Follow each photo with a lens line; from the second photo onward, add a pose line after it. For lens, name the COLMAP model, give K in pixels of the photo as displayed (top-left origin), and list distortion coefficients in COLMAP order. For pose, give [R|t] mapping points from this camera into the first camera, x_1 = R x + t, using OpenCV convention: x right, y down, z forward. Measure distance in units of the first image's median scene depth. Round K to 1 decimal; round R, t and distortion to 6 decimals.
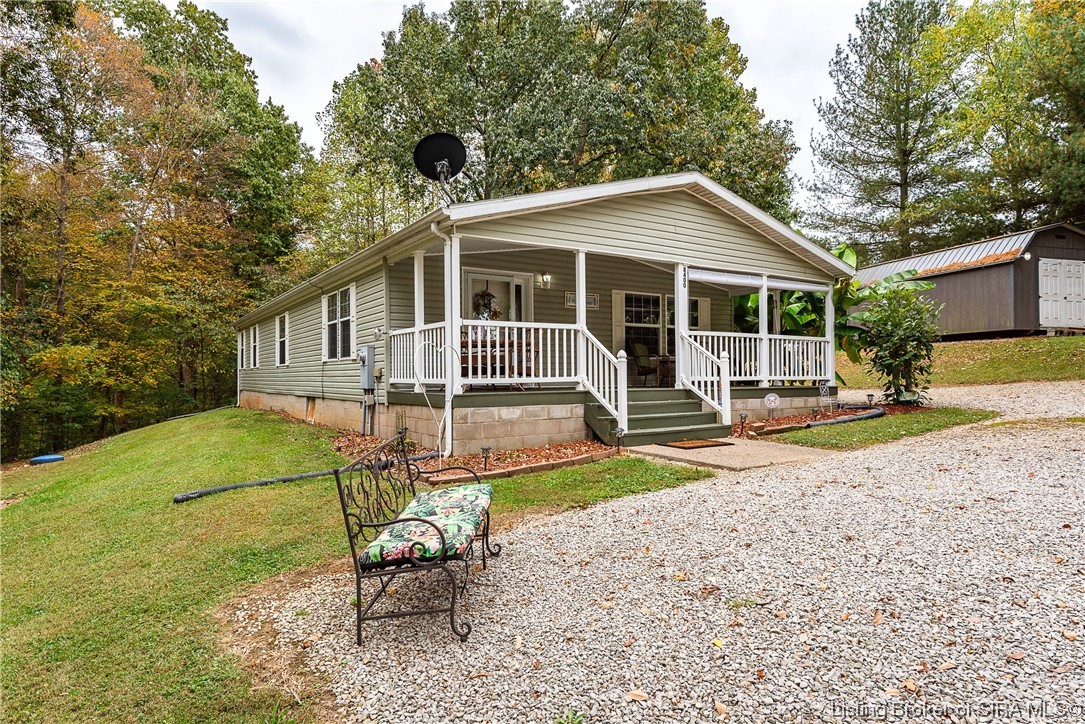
lens RADIAL K [[625.5, 0, 542.0], [0, 625.5, 375.6], [0, 0, 1]] dist [0.004835, 0.000483]
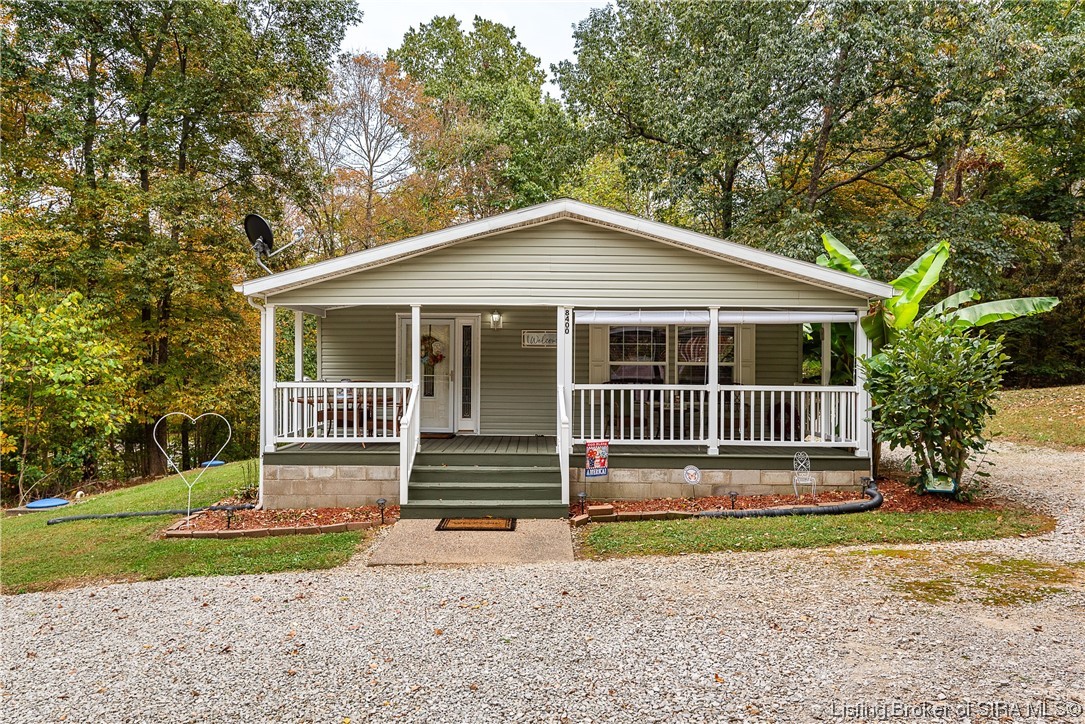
lens RADIAL K [[737.5, 0, 542.5], [0, 737.5, 362.0], [0, 0, 1]] dist [0.001251, 0.000327]
pose [[0.838299, 0.007440, -0.545160, 0.733599], [-0.012014, 0.999916, -0.004828, -0.095940], [0.545078, 0.010597, 0.838318, 0.145172]]
